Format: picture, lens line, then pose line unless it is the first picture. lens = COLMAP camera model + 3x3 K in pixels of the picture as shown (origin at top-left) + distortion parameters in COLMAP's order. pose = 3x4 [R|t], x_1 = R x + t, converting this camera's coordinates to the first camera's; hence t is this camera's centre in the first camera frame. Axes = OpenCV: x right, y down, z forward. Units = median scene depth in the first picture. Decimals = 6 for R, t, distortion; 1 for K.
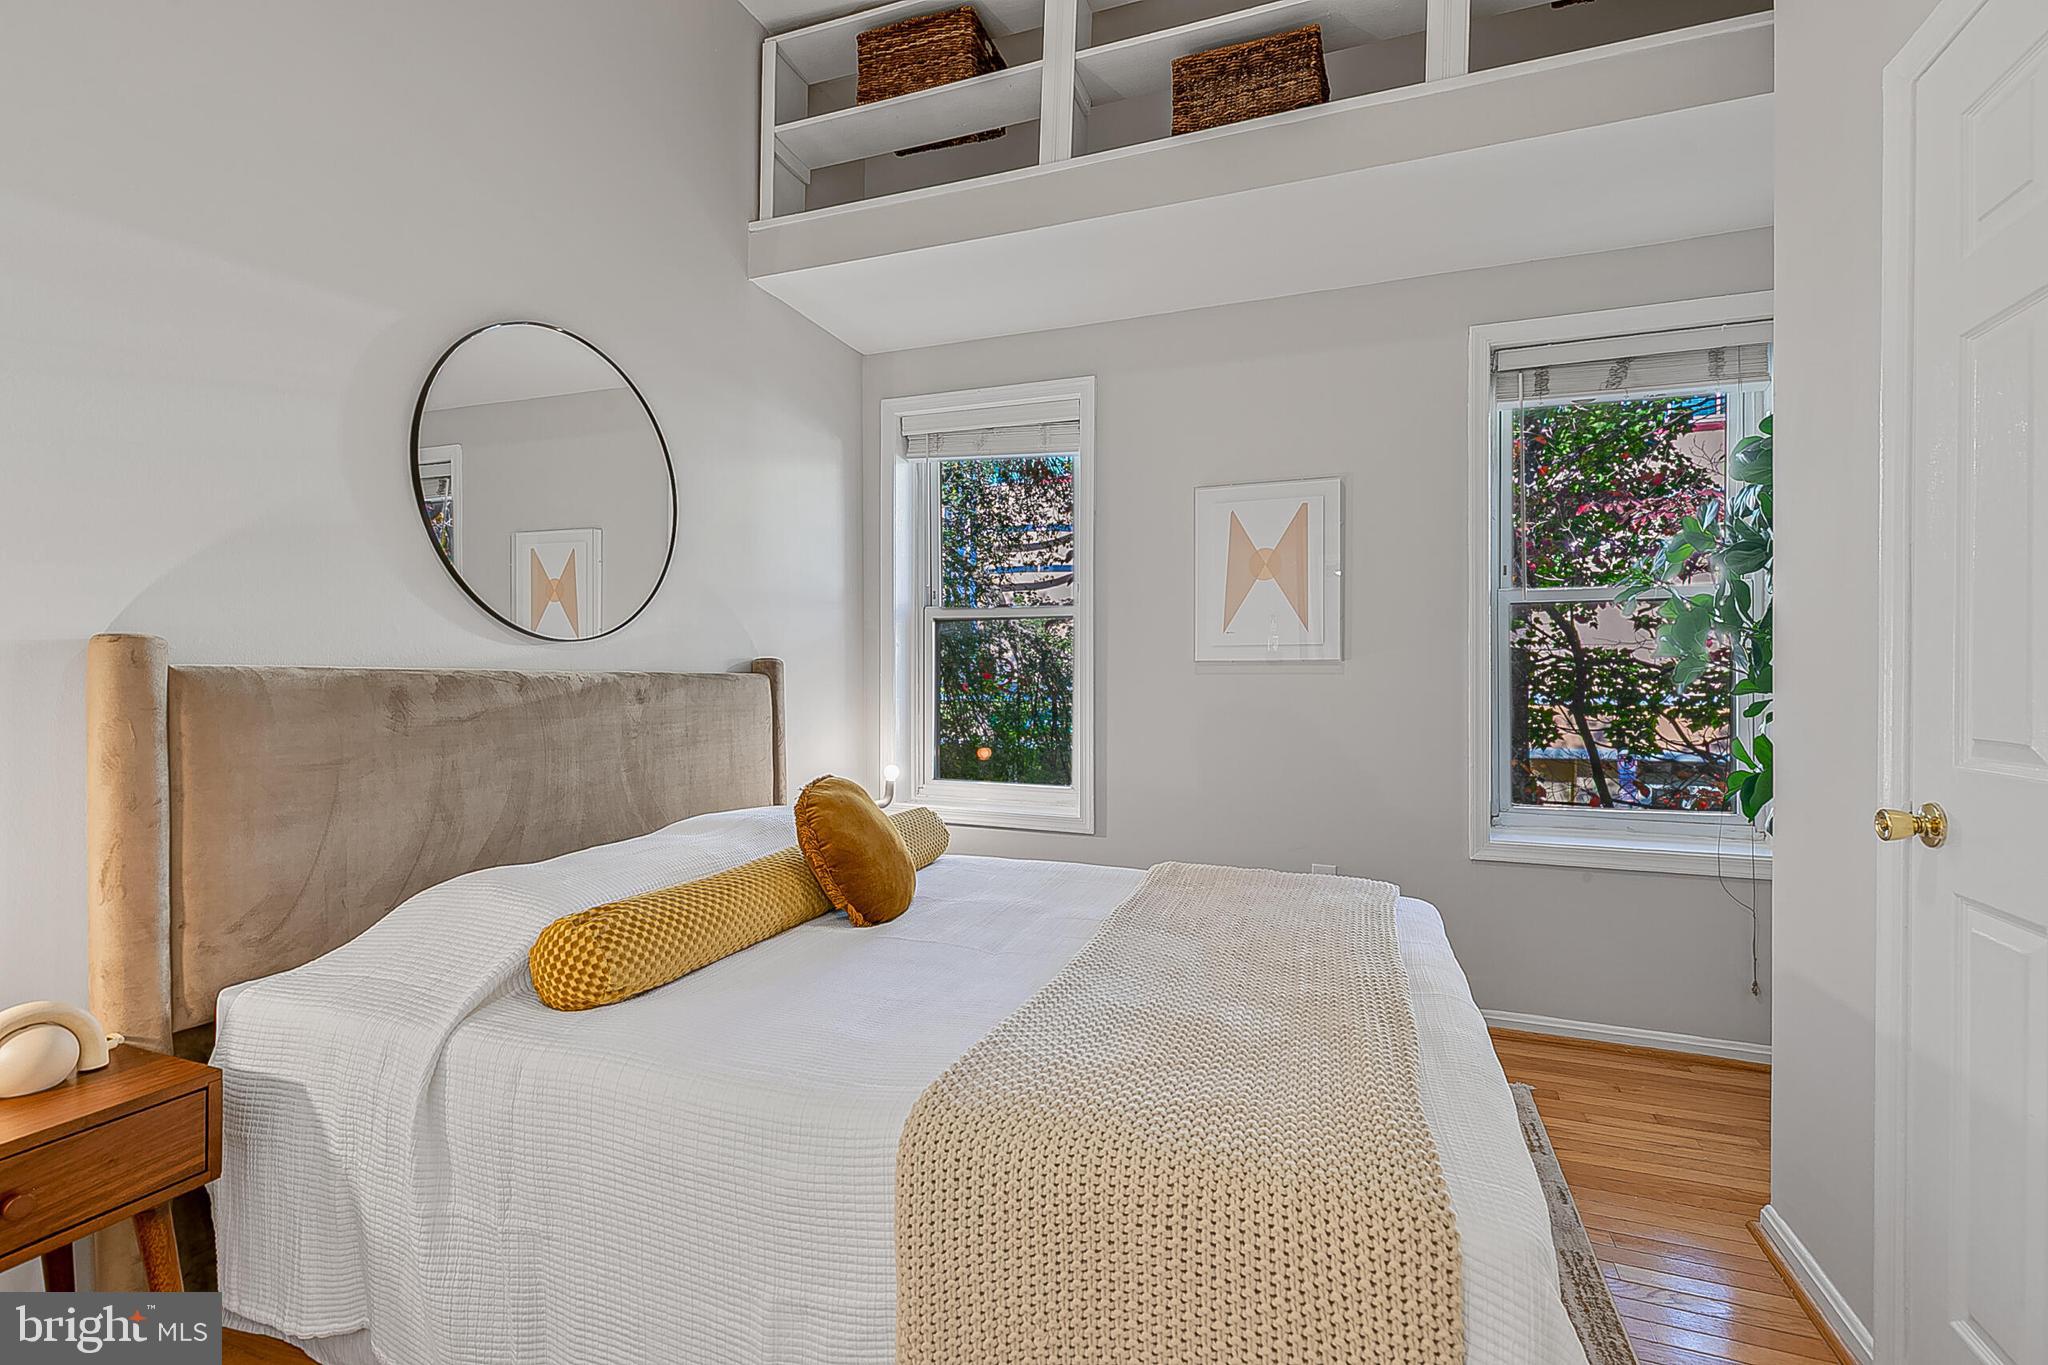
lens RADIAL K [[894.6, 0, 1024.0], [0, 894.6, 682.5], [0, 0, 1]] dist [0.000523, 0.000043]
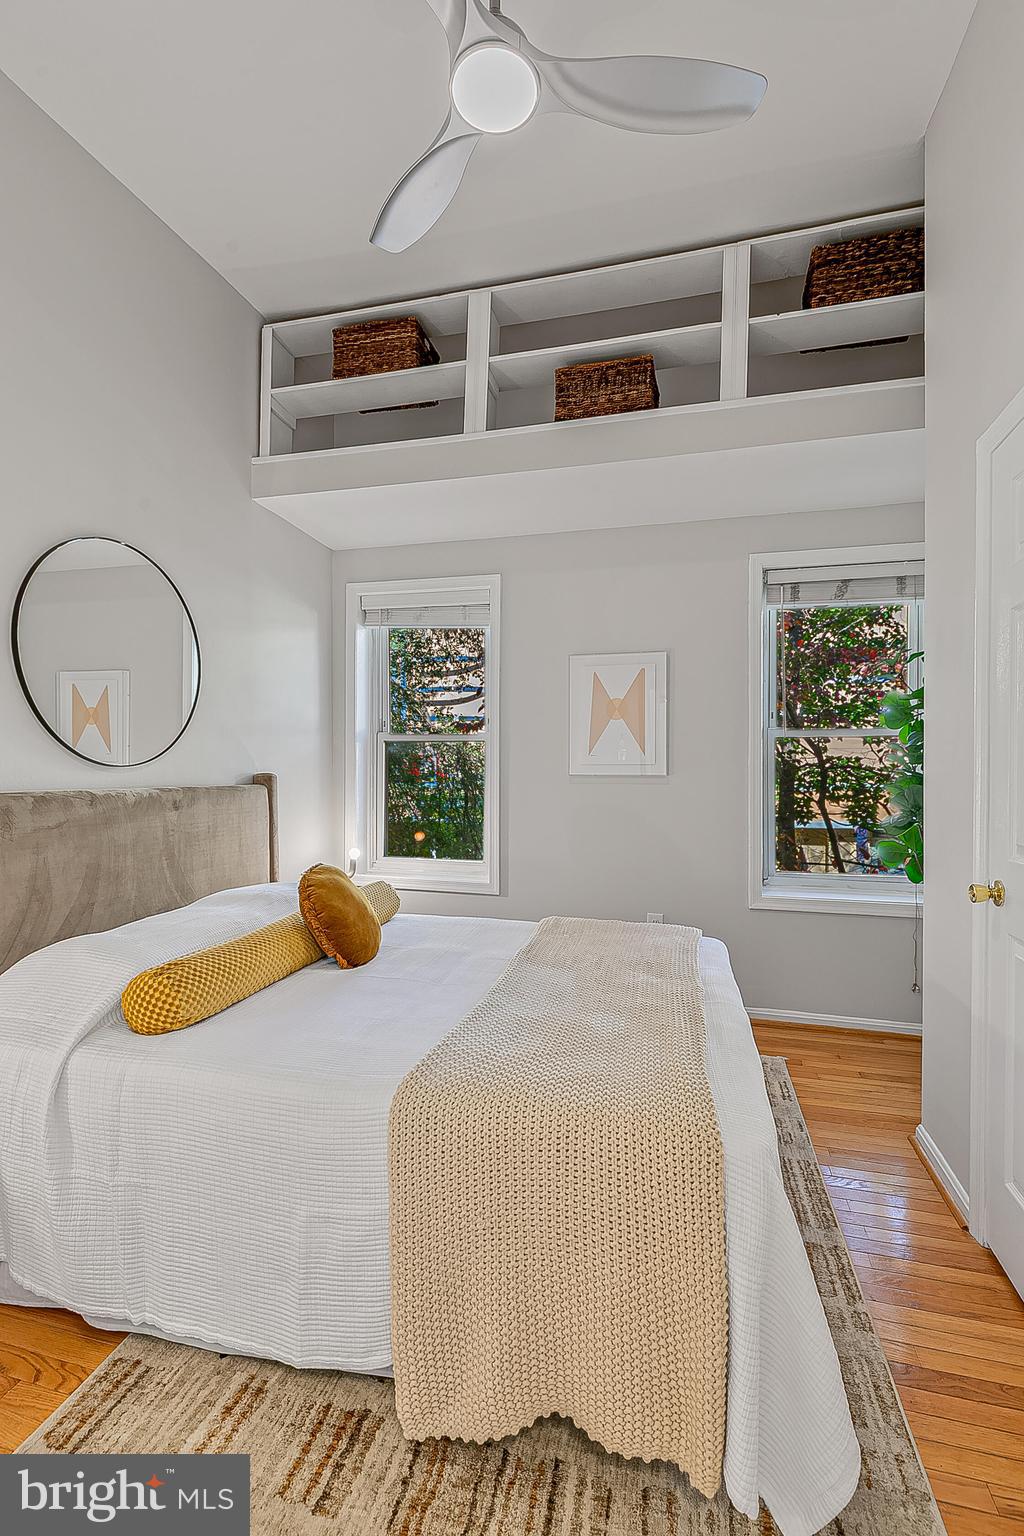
lens RADIAL K [[676.8, 0, 512.0], [0, 676.8, 768.0], [0, 0, 1]] dist [-0.000669, -0.000503]
pose [[0.994106, 0.001824, 0.108396, -0.026700], [-0.001694, 0.999998, -0.001294, -0.044823], [-0.108398, 0.001103, 0.994107, -0.106444]]
